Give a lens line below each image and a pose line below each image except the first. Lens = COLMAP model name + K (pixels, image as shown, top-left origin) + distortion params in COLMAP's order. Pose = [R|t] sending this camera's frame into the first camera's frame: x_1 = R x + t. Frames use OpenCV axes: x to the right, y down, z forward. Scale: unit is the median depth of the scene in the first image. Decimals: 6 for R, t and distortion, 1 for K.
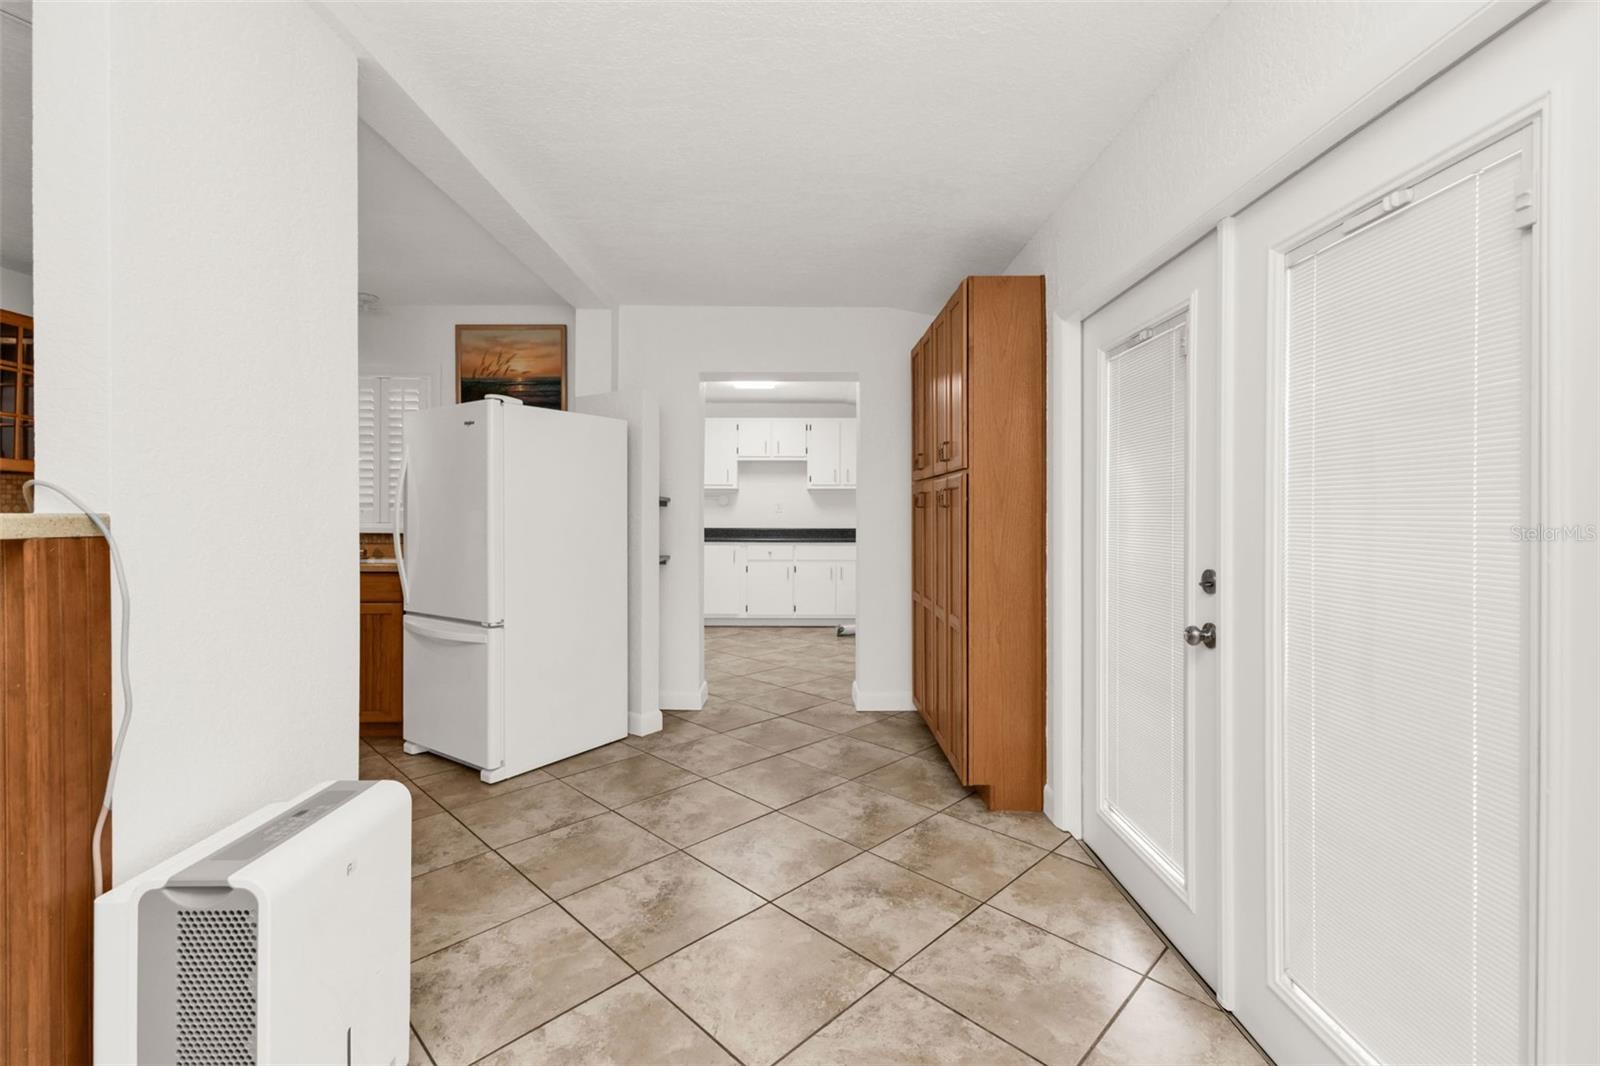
lens RADIAL K [[696.4, 0, 813.4], [0, 696.4, 517.7], [0, 0, 1]] dist [0.003238, 0.001421]
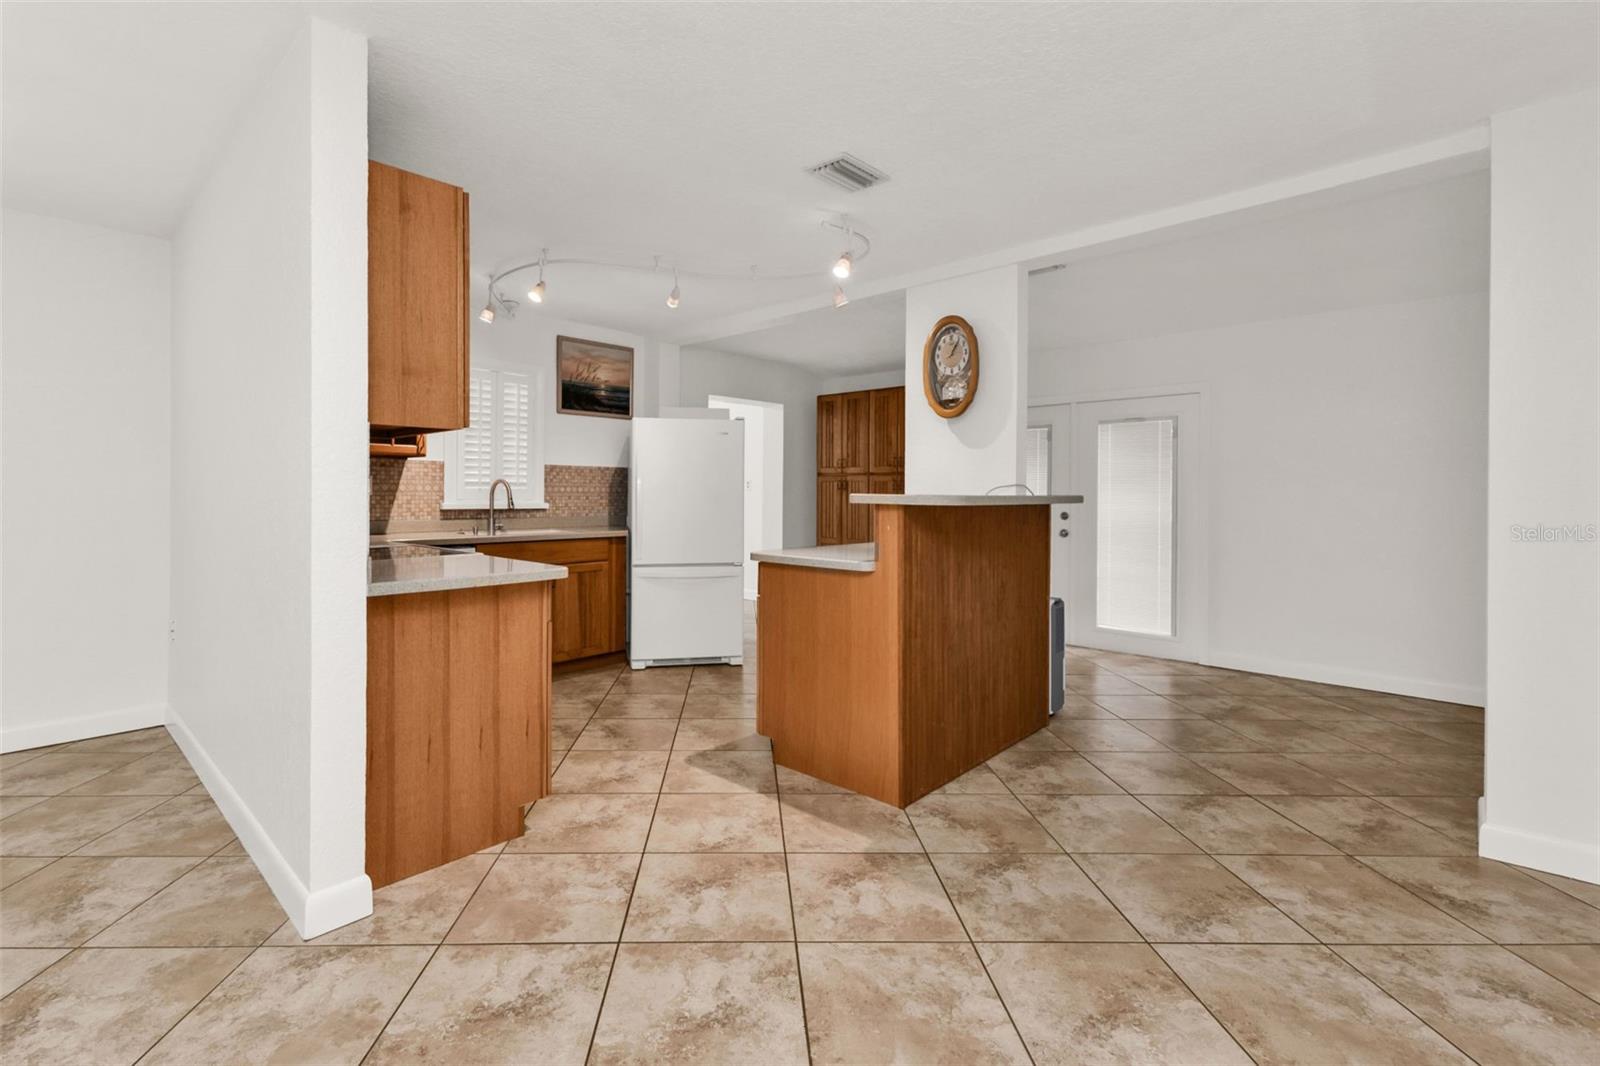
lens RADIAL K [[696.4, 0, 754.7], [0, 696.4, 509.8], [0, 0, 1]] dist [0.003238, 0.001421]
pose [[0.705595, -0.016474, 0.708424, -1.685125], [0.000815, 0.999748, 0.022437, -0.002726], [-0.708615, -0.015254, 0.705430, -0.141434]]
